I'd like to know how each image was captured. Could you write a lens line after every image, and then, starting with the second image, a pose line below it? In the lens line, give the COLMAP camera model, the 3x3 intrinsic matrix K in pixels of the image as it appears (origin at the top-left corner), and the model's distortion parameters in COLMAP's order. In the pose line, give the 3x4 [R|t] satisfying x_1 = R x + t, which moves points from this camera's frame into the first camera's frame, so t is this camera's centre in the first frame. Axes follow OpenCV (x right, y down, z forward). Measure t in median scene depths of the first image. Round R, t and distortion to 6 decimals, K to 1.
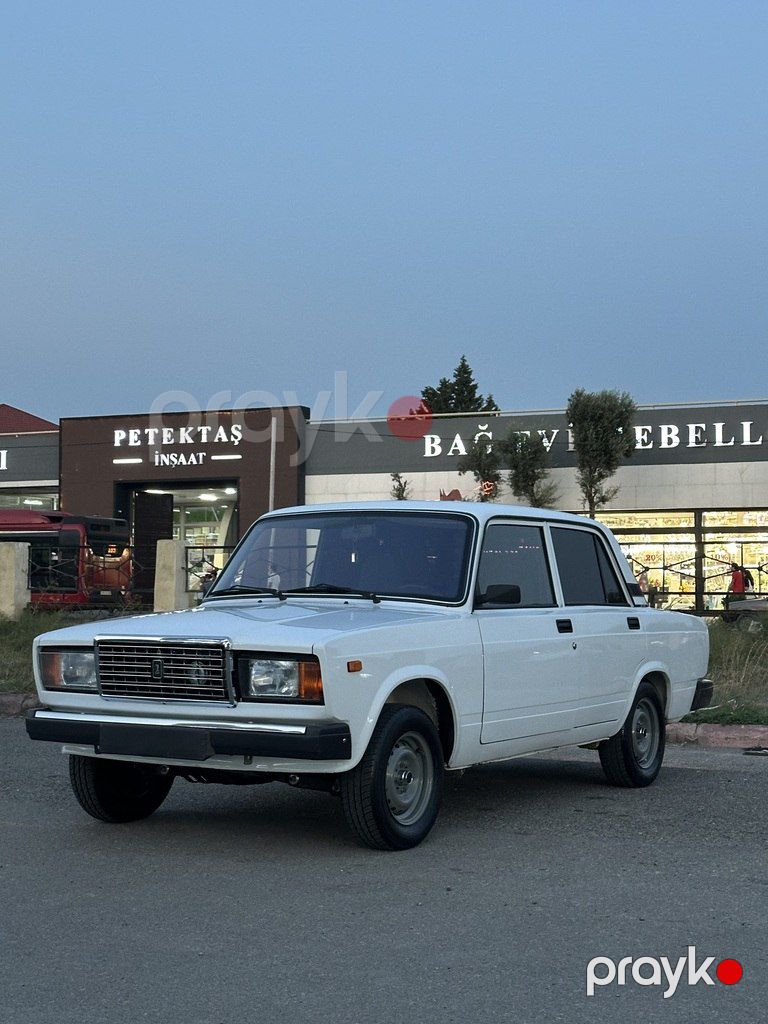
lens RADIAL K [[1776.2, 0, 406.6], [0, 1776.2, 512.0], [0, 0, 1]] dist [0.190328, -0.150986]
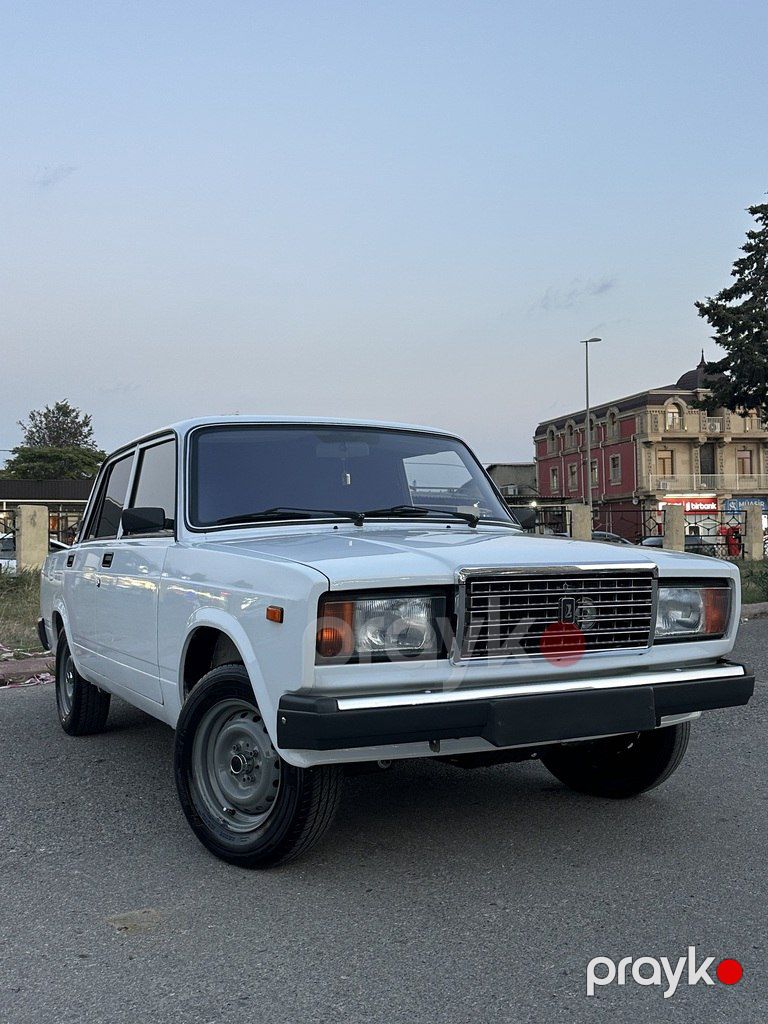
lens RADIAL K [[1015.3, 0, 384.0], [0, 1015.3, 512.0], [0, 0, 1]] dist [0.210245, -0.558872]
pose [[0.508437, 0.016205, 0.860946, -0.446665], [-0.012250, 0.999858, -0.011586, 0.047064], [-0.861012, -0.004656, 0.508564, 0.736198]]
